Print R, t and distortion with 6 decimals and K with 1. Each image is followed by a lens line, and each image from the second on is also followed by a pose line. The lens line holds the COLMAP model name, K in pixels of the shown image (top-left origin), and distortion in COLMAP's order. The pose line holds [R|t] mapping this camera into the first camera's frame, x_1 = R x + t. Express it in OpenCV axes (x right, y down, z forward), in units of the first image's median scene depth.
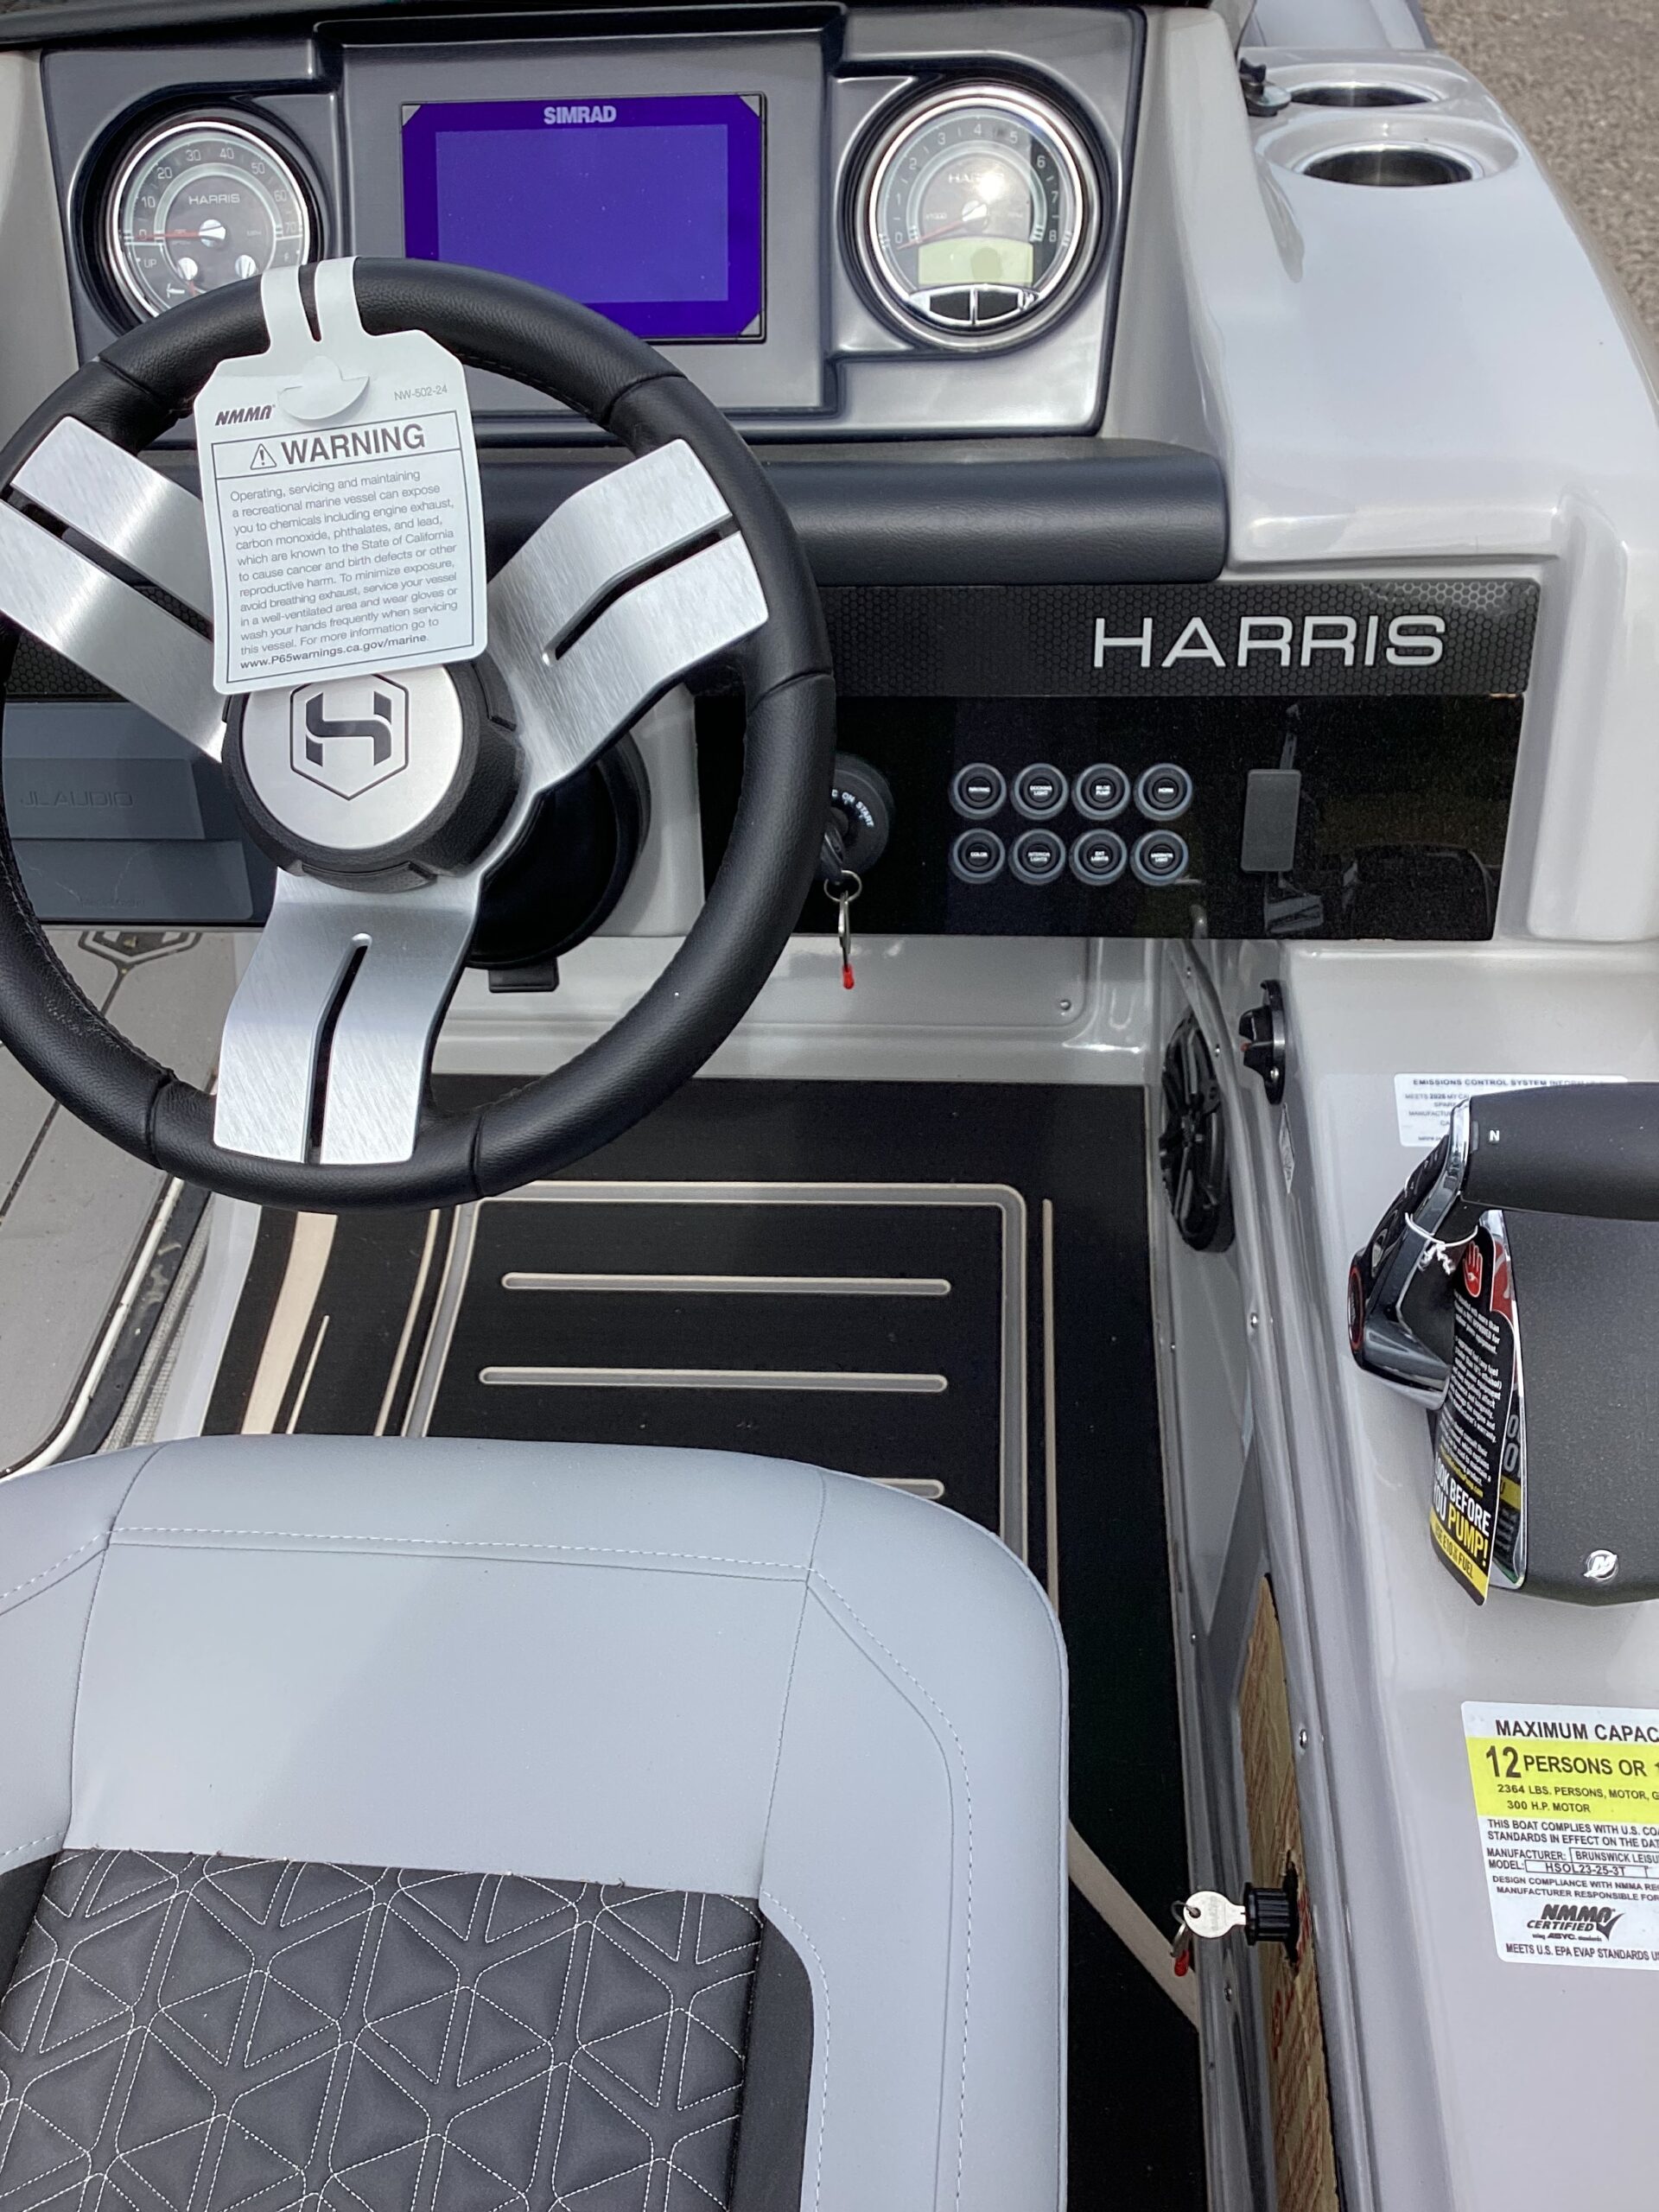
lens RADIAL K [[1973.3, 0, 829.5], [0, 1973.3, 1106.0], [0, 0, 1]] dist [0.045485, -0.105604]
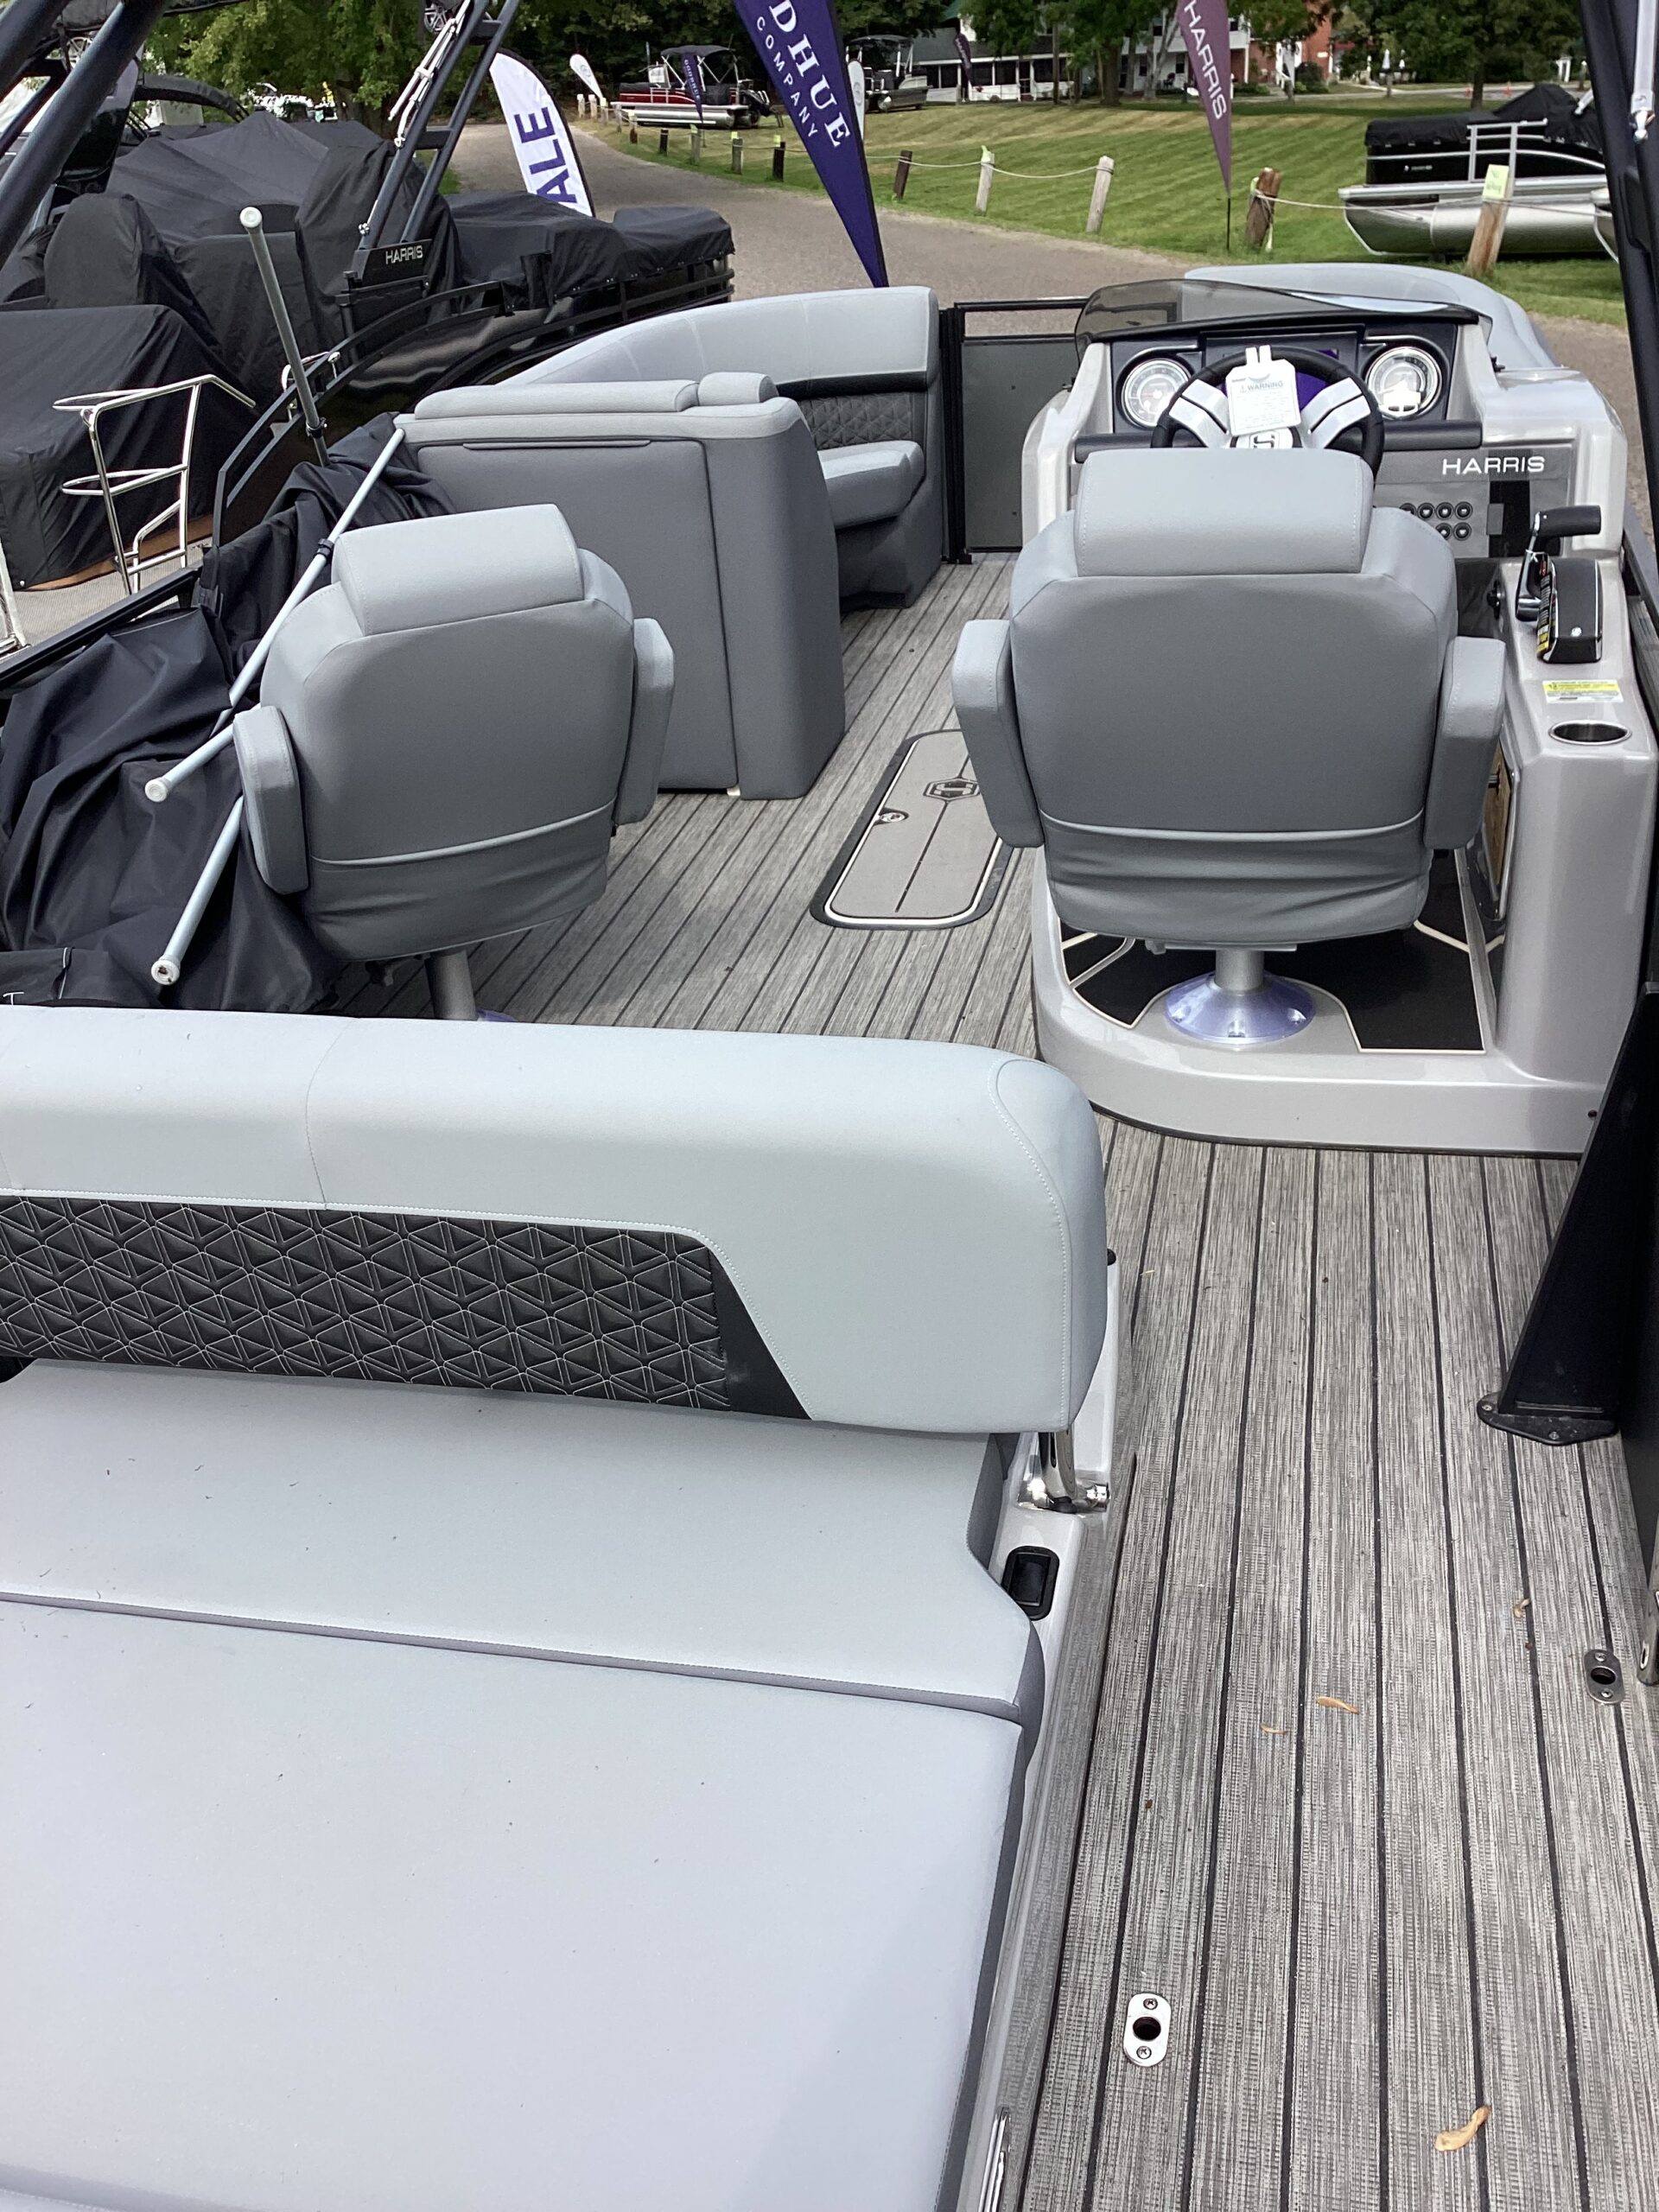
lens RADIAL K [[1973.3, 0, 829.5], [0, 1973.3, 1106.0], [0, 0, 1]] dist [0.045485, -0.105604]
pose [[0.988796, 0.054619, -0.138919, -0.469176], [-0.089481, 0.961788, -0.258761, 2.223133], [0.119477, 0.268293, 0.955900, -2.622649]]
